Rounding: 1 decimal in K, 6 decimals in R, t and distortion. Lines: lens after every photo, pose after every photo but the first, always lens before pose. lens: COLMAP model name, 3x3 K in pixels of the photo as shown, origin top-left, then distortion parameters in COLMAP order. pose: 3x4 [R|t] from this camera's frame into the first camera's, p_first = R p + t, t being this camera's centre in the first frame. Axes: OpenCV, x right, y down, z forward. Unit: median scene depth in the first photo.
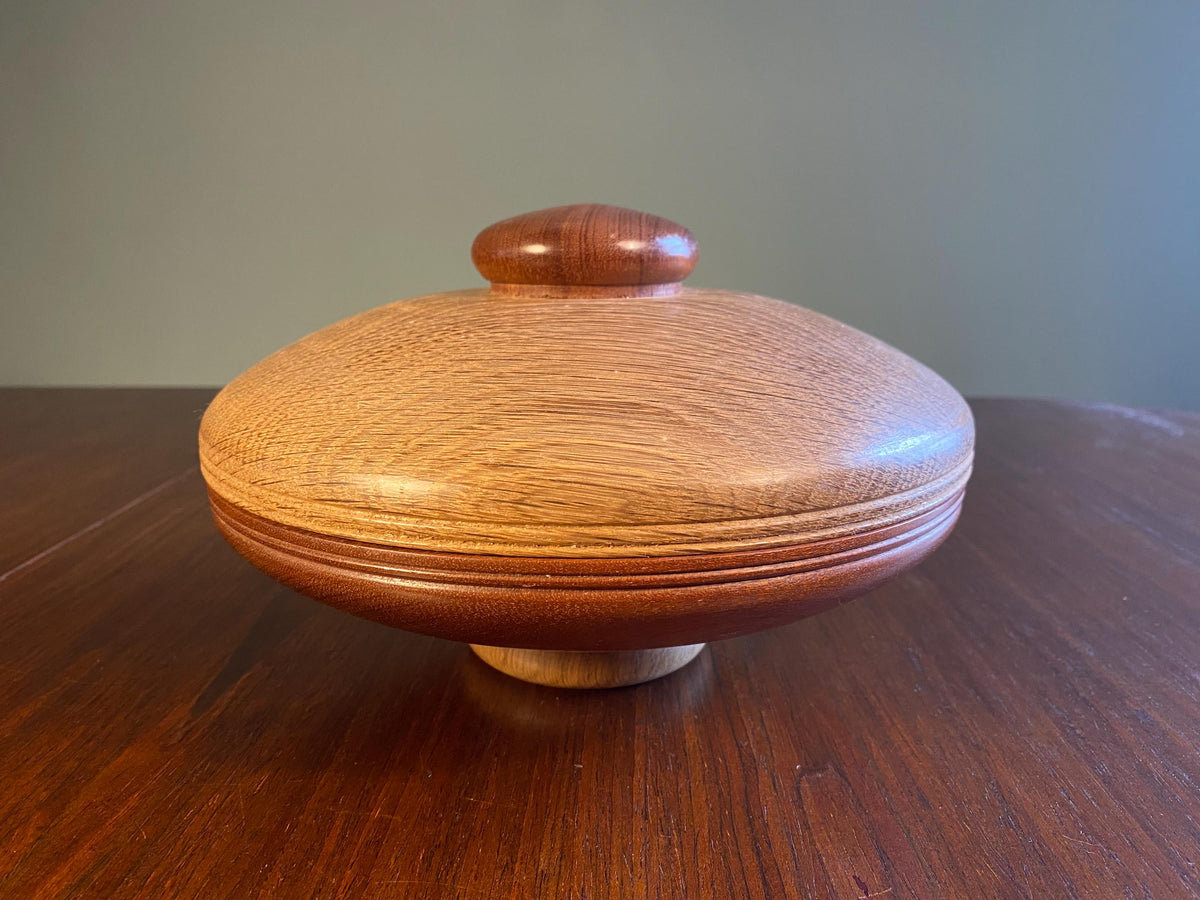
lens RADIAL K [[882.5, 0, 606.9], [0, 882.5, 451.3], [0, 0, 1]] dist [0.075231, -0.128456]
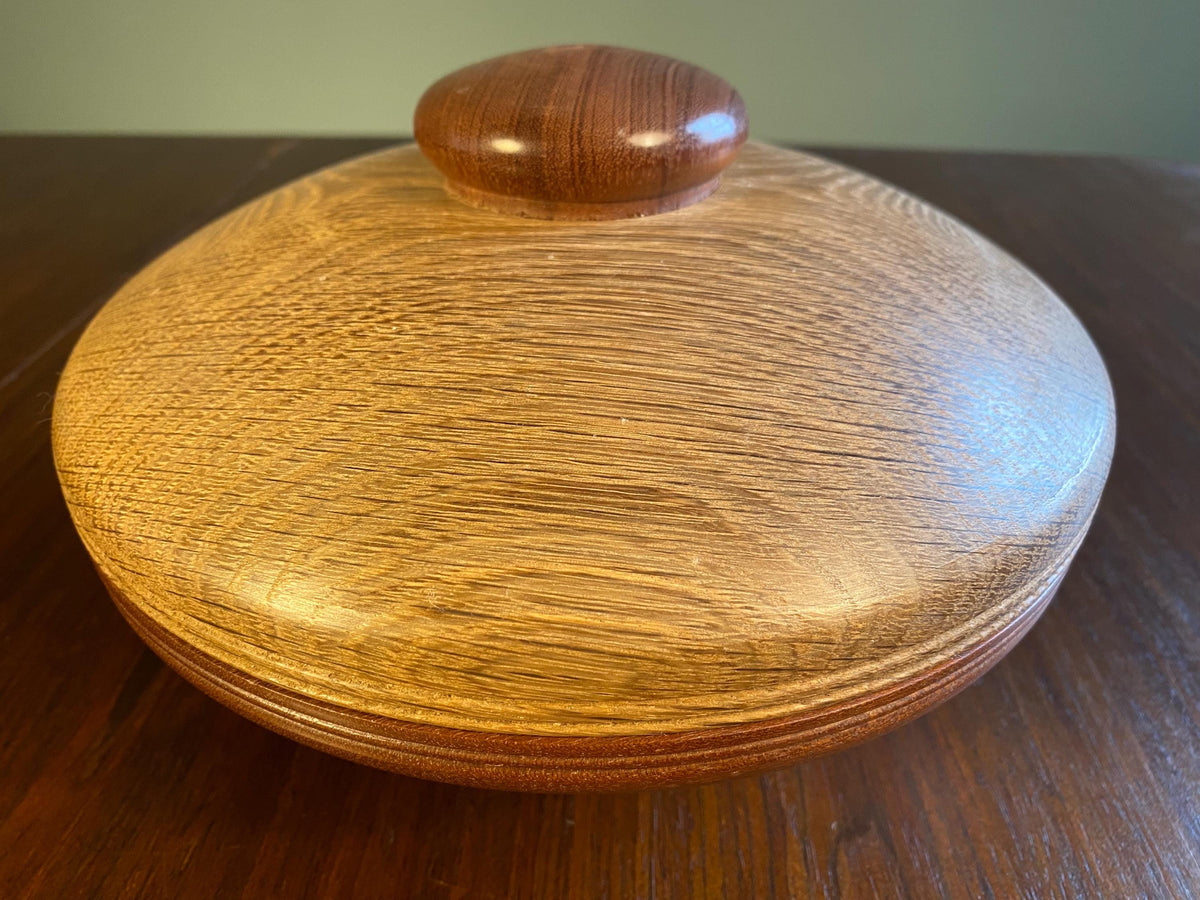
lens RADIAL K [[916.2, 0, 600.0], [0, 916.2, 450.0], [0, 0, 1]] dist [-0.011485, -0.007491]
pose [[0.999884, 0.011664, -0.009833, 0.000111], [-0.007998, 0.949653, 0.313202, -0.282002], [0.012991, -0.313087, 0.949636, 0.346902]]
